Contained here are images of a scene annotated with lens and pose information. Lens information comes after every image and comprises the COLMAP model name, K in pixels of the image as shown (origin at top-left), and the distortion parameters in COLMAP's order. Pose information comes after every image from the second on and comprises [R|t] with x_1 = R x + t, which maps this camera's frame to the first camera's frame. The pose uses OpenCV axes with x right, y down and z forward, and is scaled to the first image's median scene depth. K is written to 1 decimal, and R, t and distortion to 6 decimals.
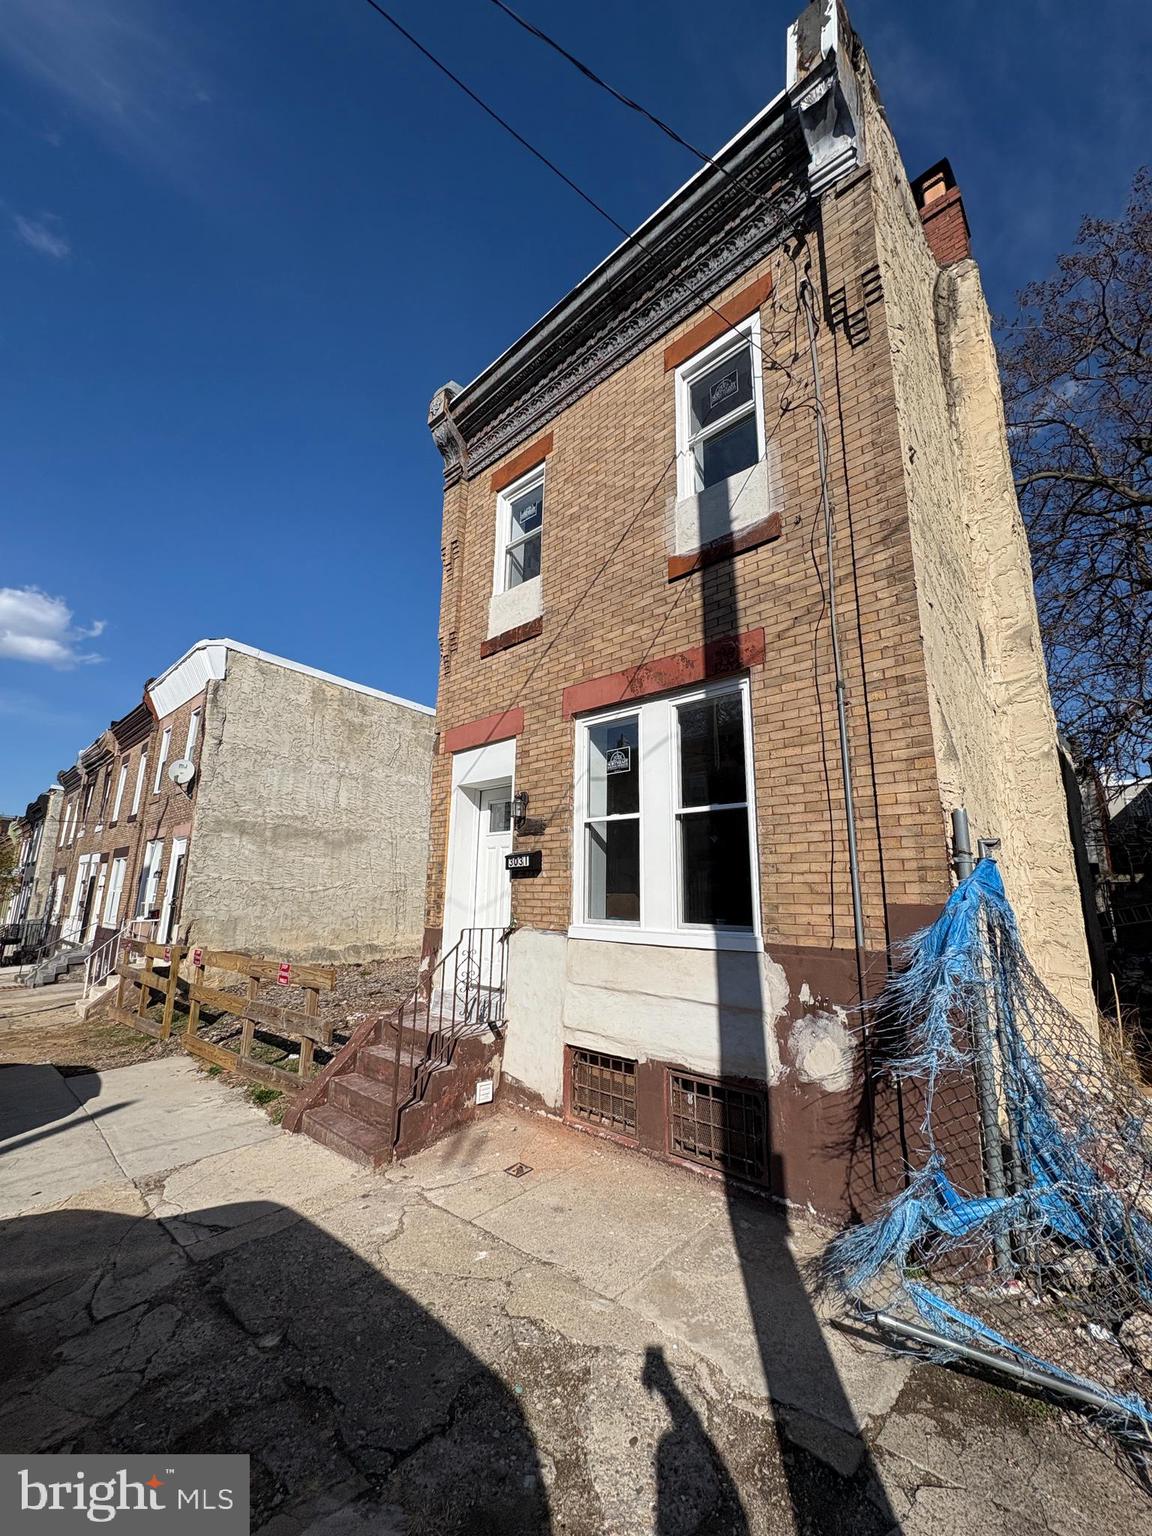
lens RADIAL K [[610.7, 0, 577.3], [0, 610.7, 771.3], [0, 0, 1]] dist [0.000385, -0.000481]
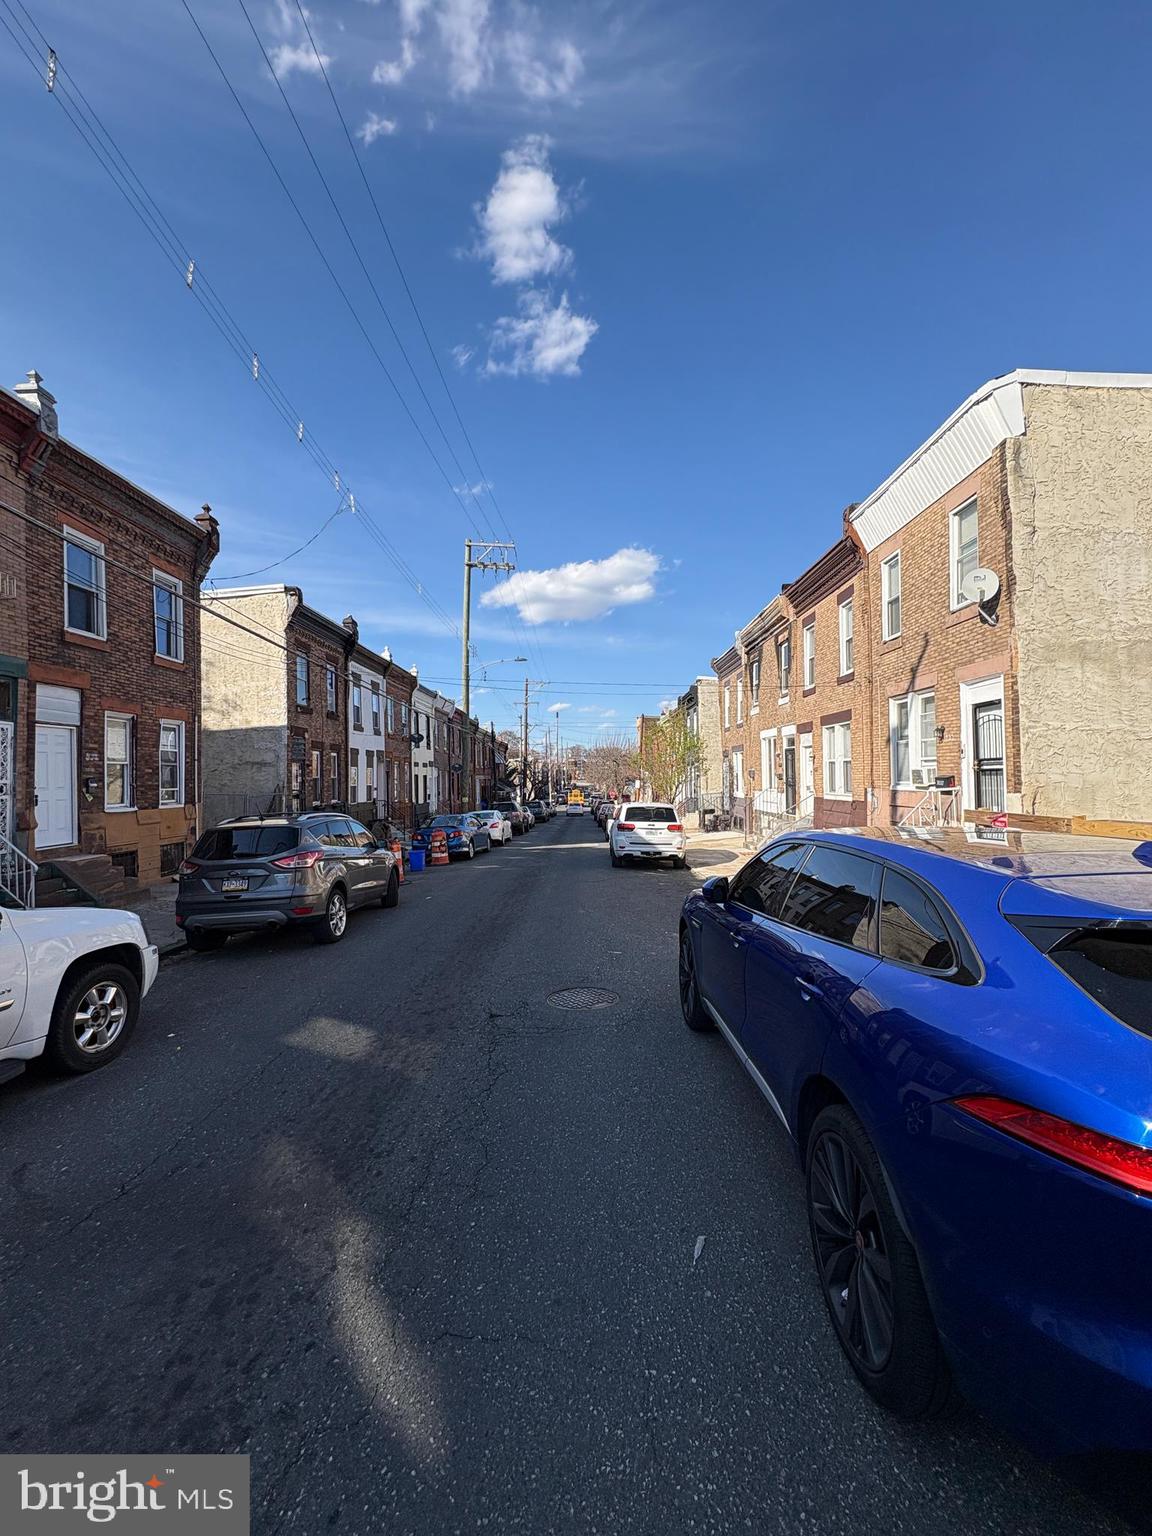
lens RADIAL K [[610.7, 0, 577.0], [0, 610.7, 769.9], [0, 0, 1]] dist [0.000385, -0.000481]
pose [[0.680920, -0.036258, -0.731459, -0.451098], [0.178838, 0.976769, 0.118064, 0.041847], [0.710186, -0.211205, 0.671586, 0.138874]]
